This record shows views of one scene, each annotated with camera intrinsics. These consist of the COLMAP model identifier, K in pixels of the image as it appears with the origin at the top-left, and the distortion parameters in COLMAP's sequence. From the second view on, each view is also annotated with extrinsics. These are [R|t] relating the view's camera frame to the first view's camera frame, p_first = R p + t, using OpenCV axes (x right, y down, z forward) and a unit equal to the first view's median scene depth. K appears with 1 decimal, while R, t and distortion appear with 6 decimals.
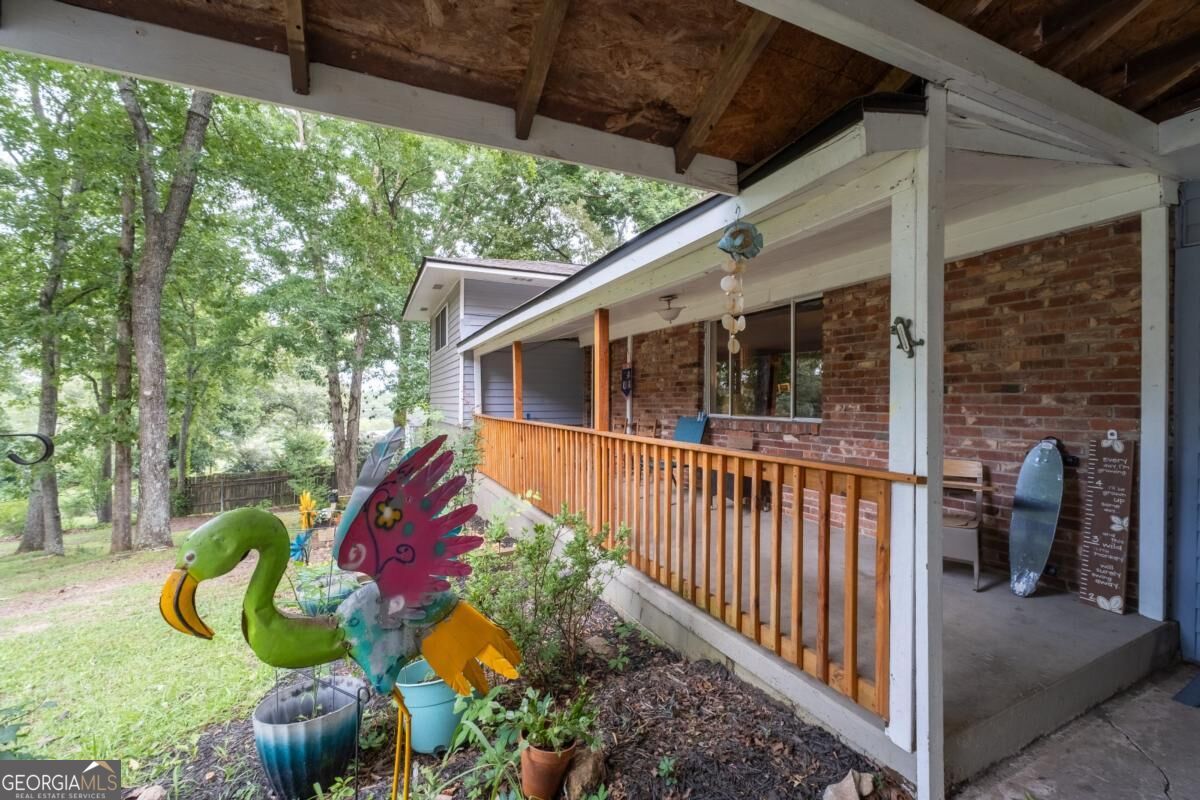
lens RADIAL K [[499.9, 0, 600.0], [0, 499.9, 400.0], [0, 0, 1]] dist [-0.000104, 0.000154]
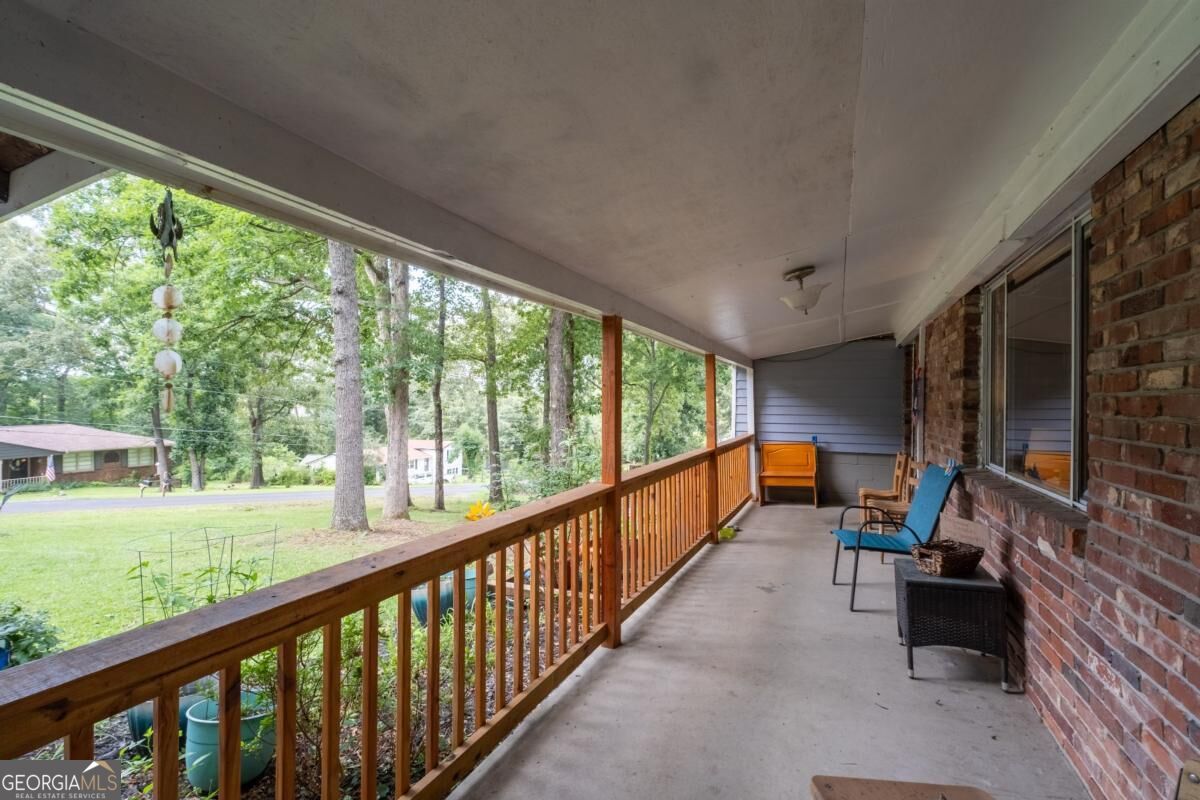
lens RADIAL K [[499.9, 0, 600.0], [0, 499.9, 400.0], [0, 0, 1]] dist [-0.000104, 0.000154]
pose [[0.639078, -0.000942, -0.769141, 0.450525], [-0.005661, 0.999966, -0.005929, -0.043508], [0.769121, 0.008143, 0.639052, 0.418654]]
